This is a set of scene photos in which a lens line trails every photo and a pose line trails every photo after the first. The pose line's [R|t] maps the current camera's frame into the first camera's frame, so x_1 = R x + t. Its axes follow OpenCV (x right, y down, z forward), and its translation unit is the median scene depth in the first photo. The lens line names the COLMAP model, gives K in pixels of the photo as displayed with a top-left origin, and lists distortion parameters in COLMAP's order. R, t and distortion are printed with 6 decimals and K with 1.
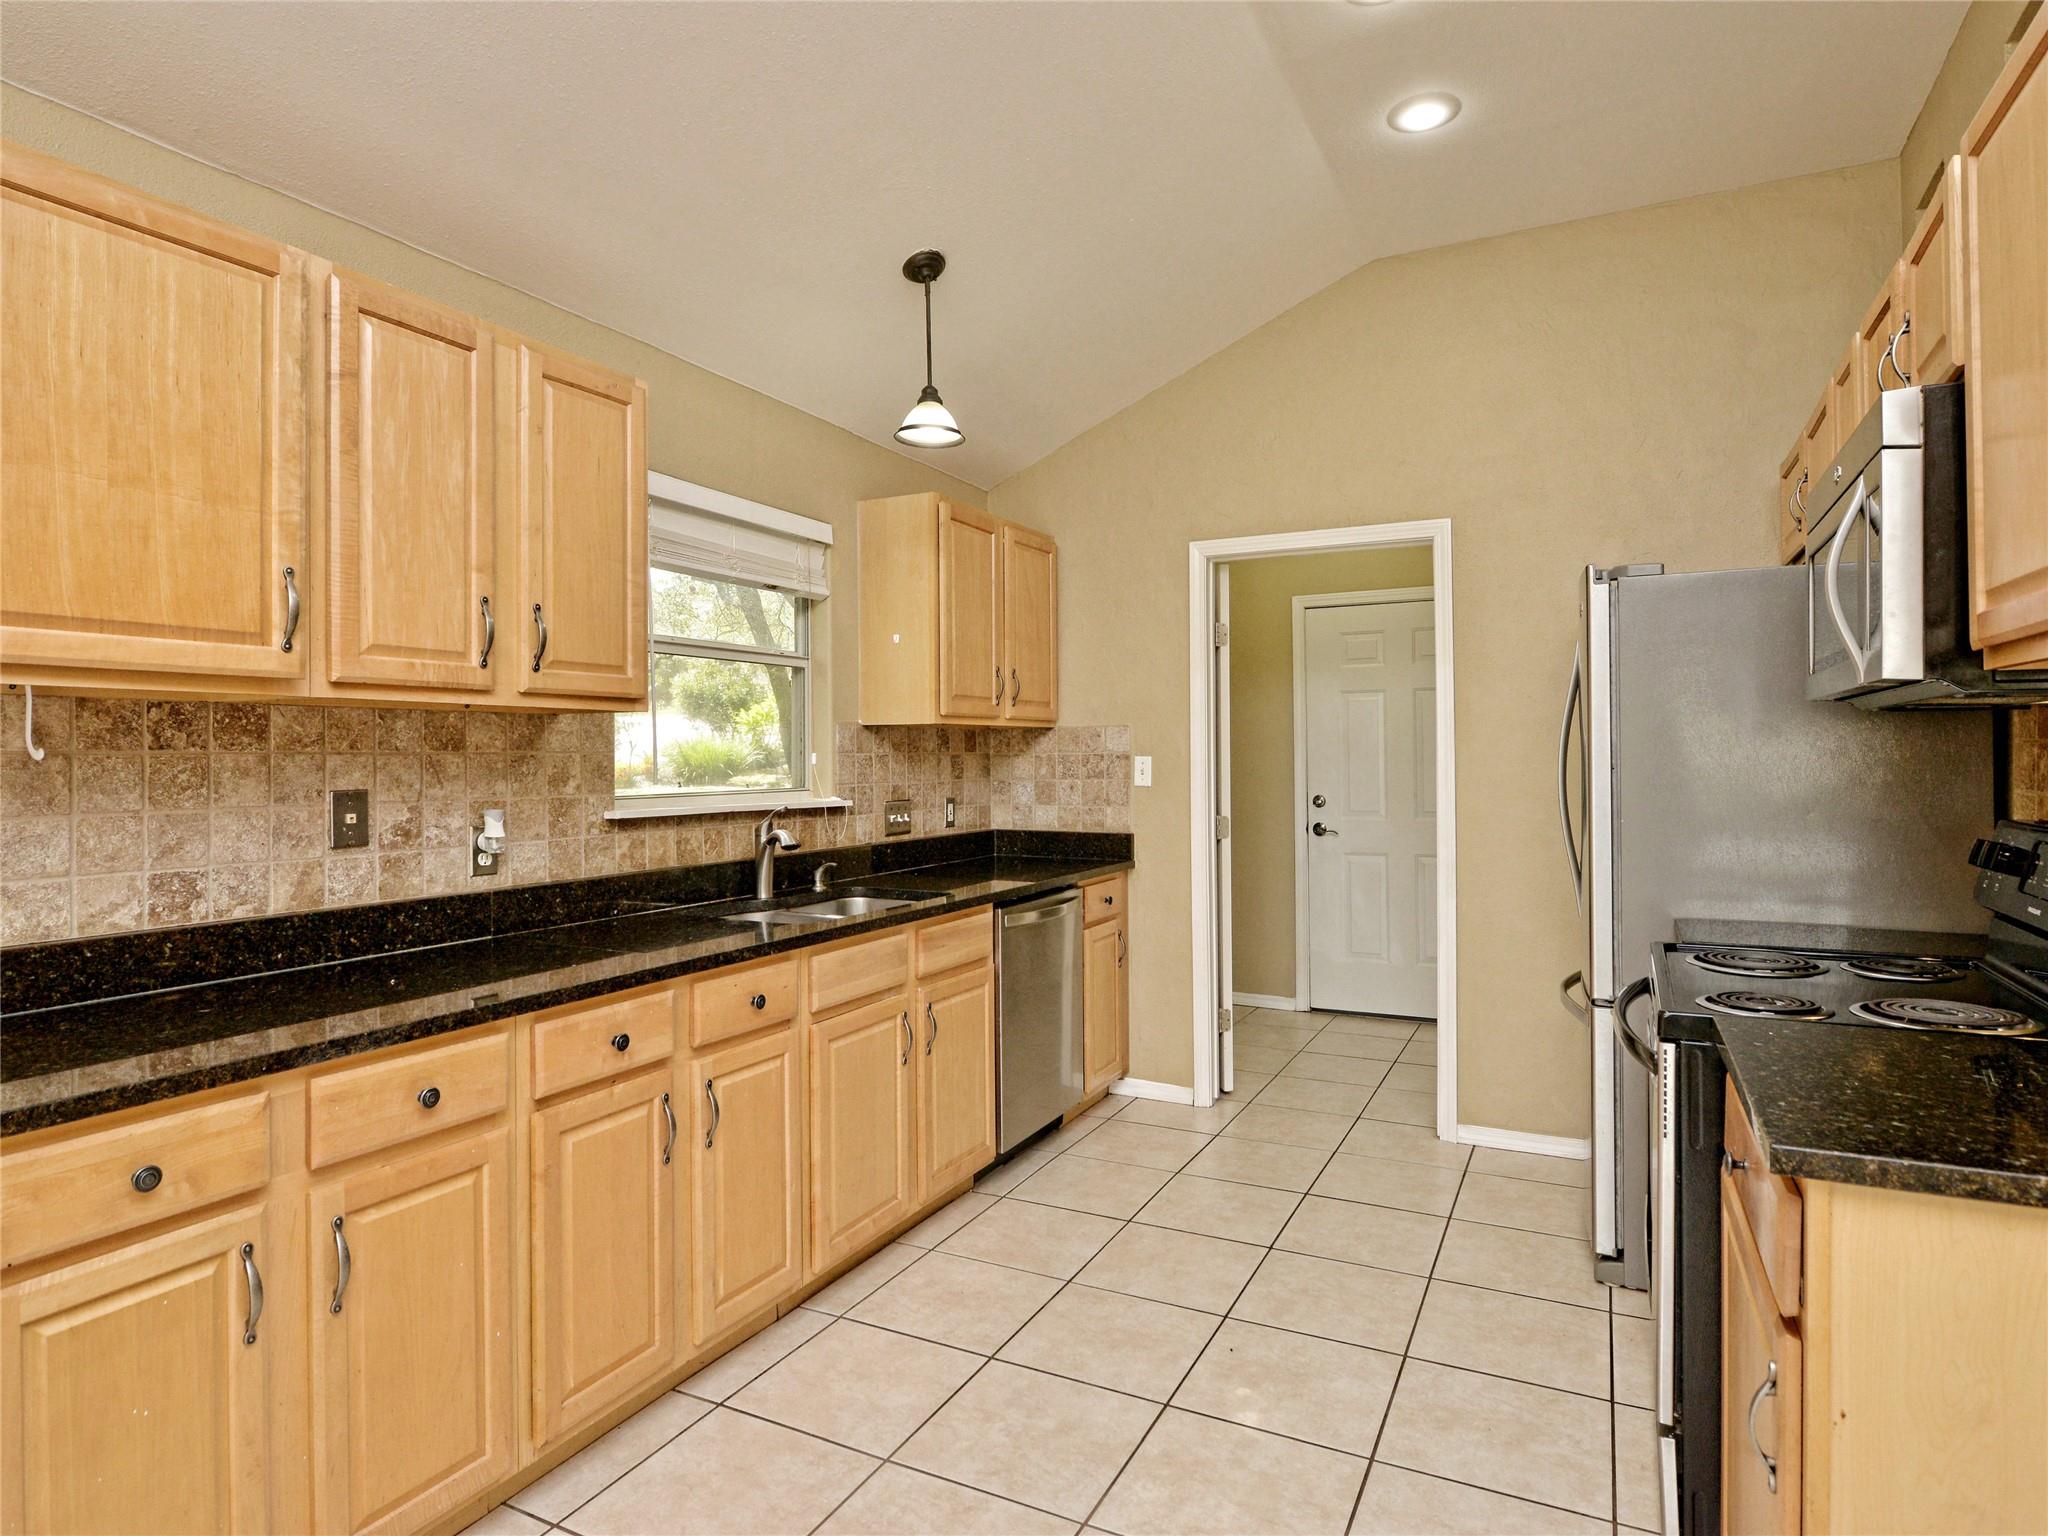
lens RADIAL K [[1136.7, 0, 1019.6], [0, 1136.7, 752.8], [0, 0, 1]] dist [-0.012761, 0.000903]
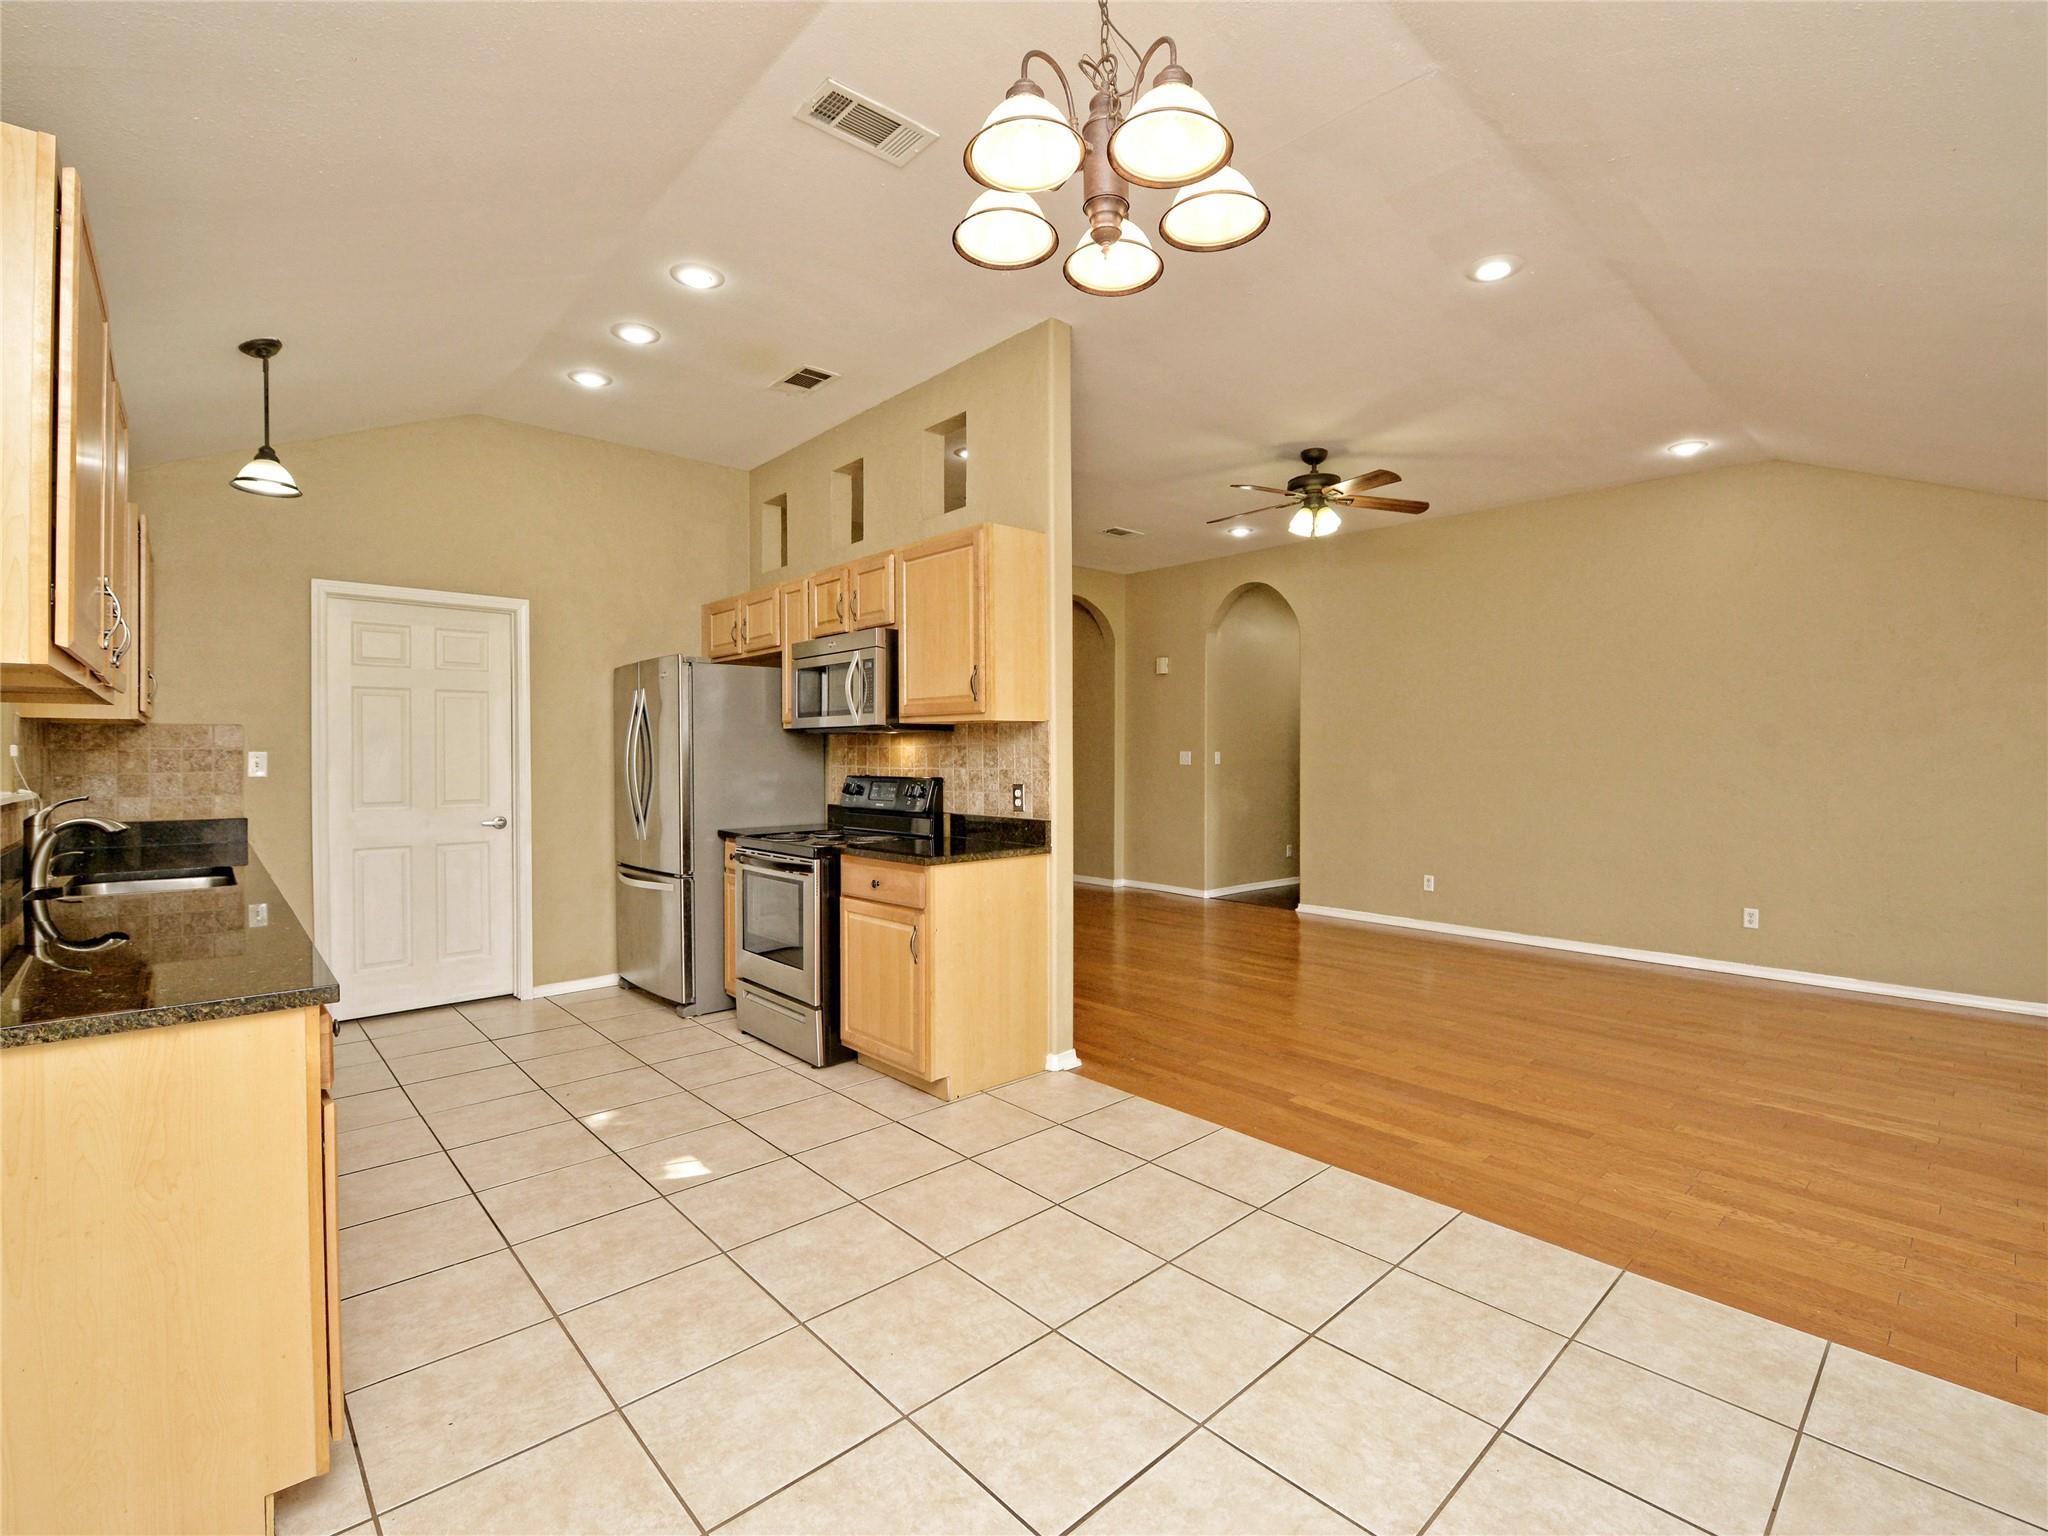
lens RADIAL K [[948.7, 0, 1042.3], [0, 948.7, 756.7], [0, 0, 1]] dist [-0.014752, -0.002697]
pose [[0.327368, 0.002807, 0.944893, -0.951639], [-0.002410, 0.999995, -0.002135, 0.014684], [-0.944894, -0.001578, 0.327373, -0.151490]]
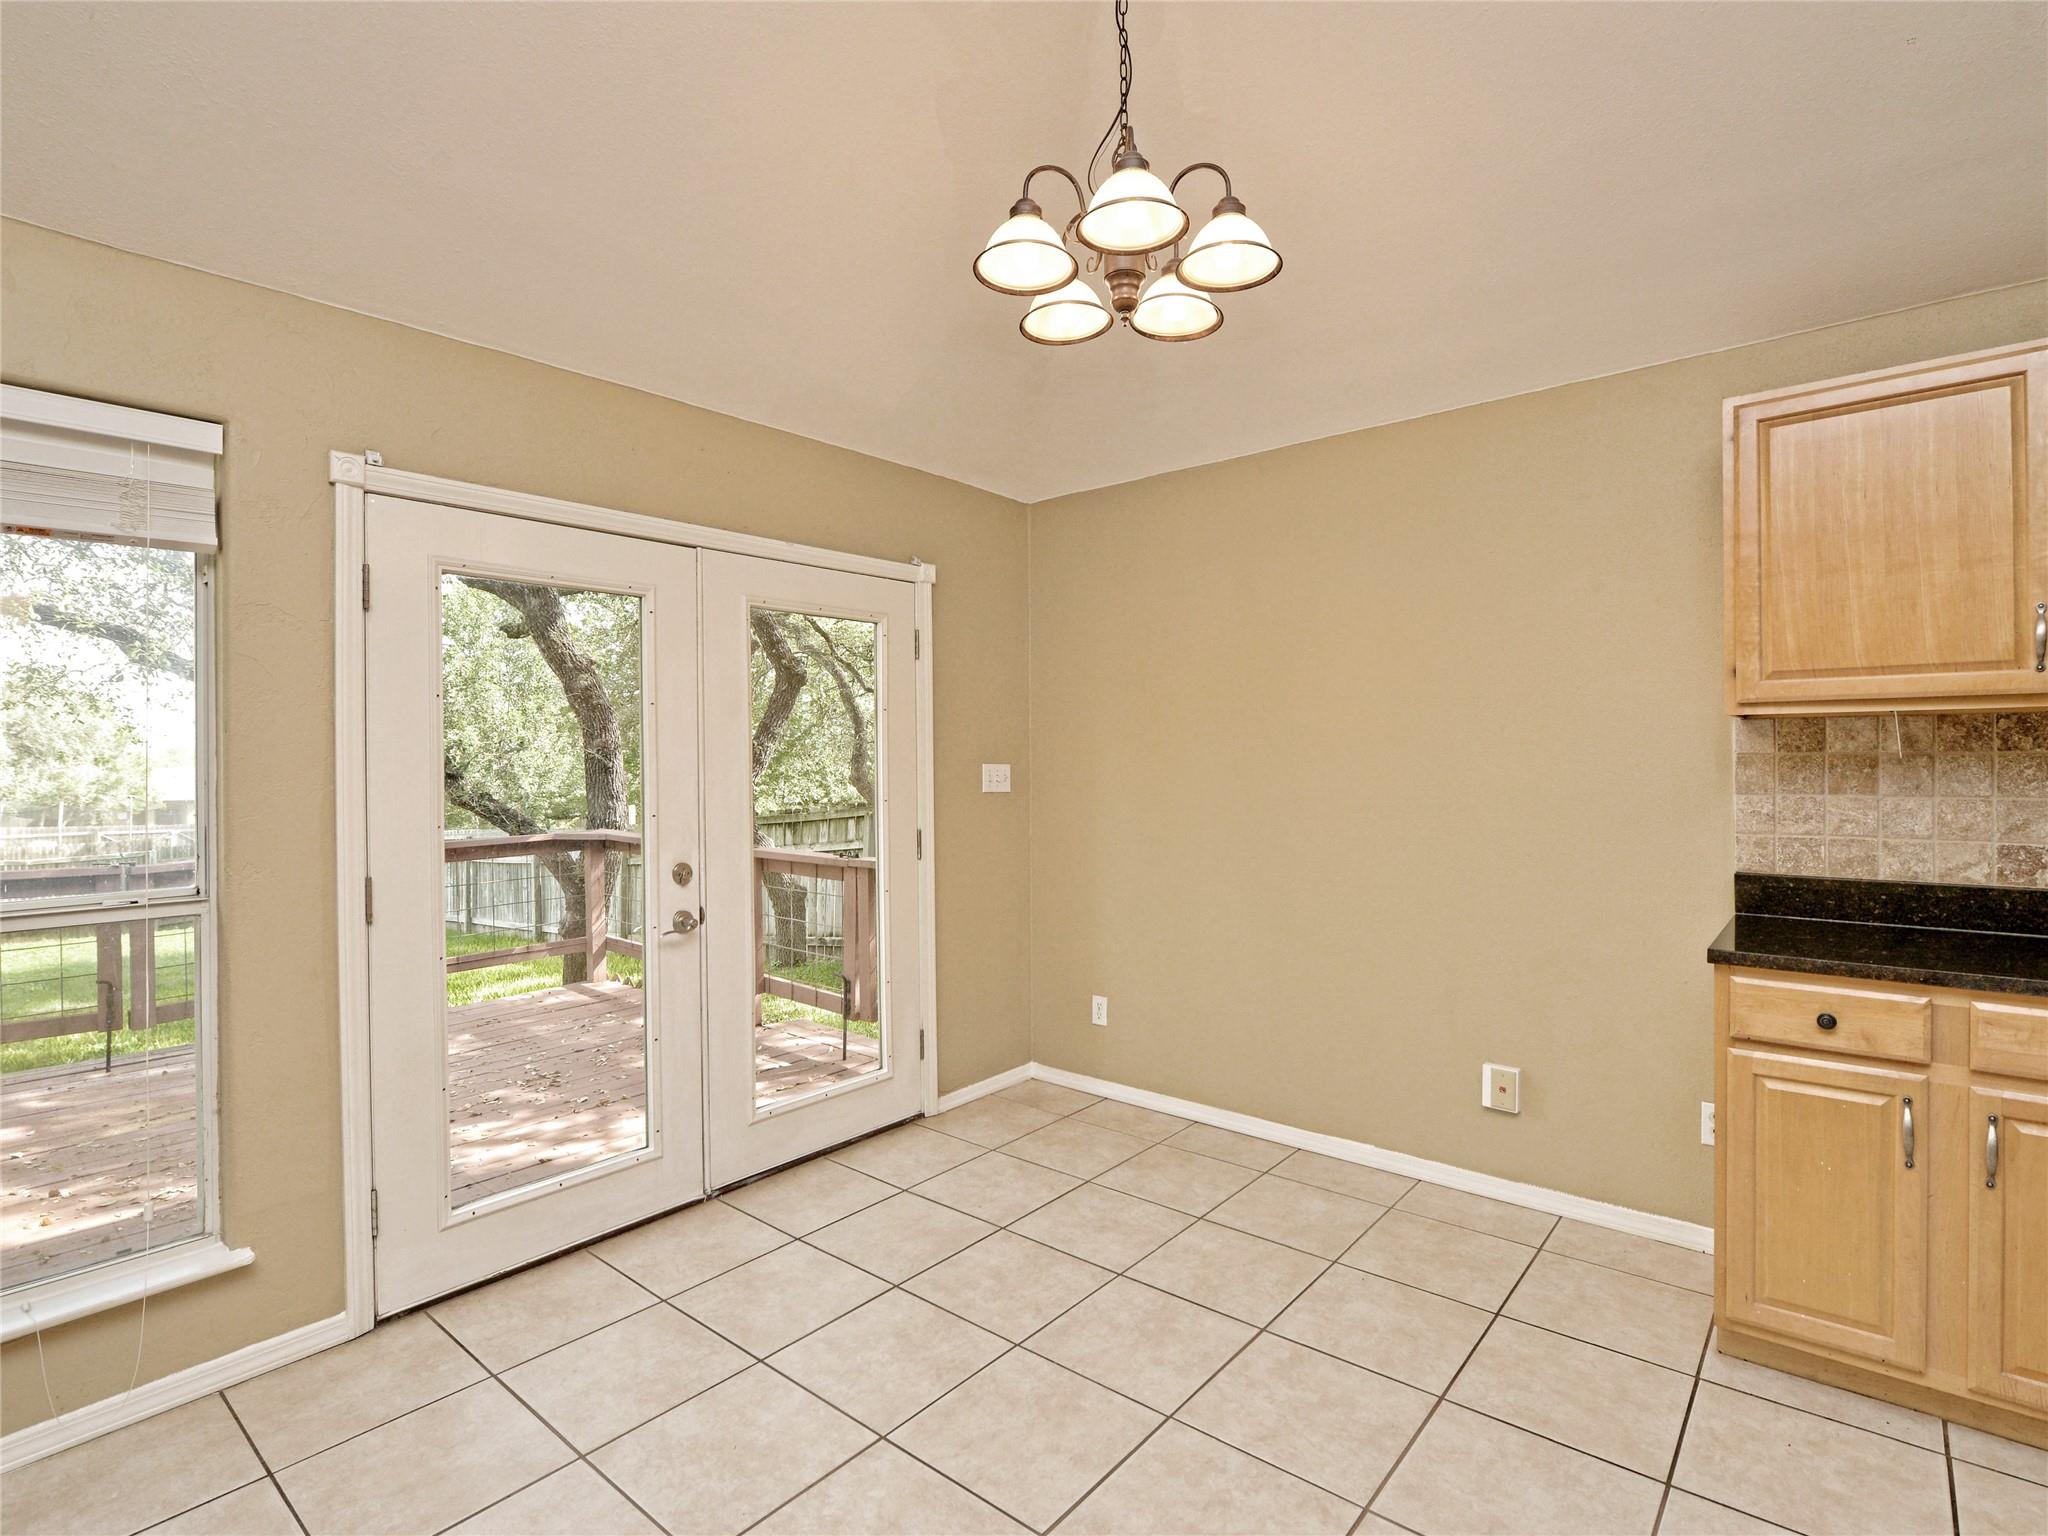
lens RADIAL K [[1007.6, 0, 1039.4], [0, 1007.6, 761.3], [0, 0, 1]] dist [-0.006879, -0.004978]
pose [[-0.213361, 0.004569, -0.976963, 0.489579], [0.010118, 0.999946, 0.002467, -0.003667], [0.976921, -0.009358, -0.213395, 0.120268]]
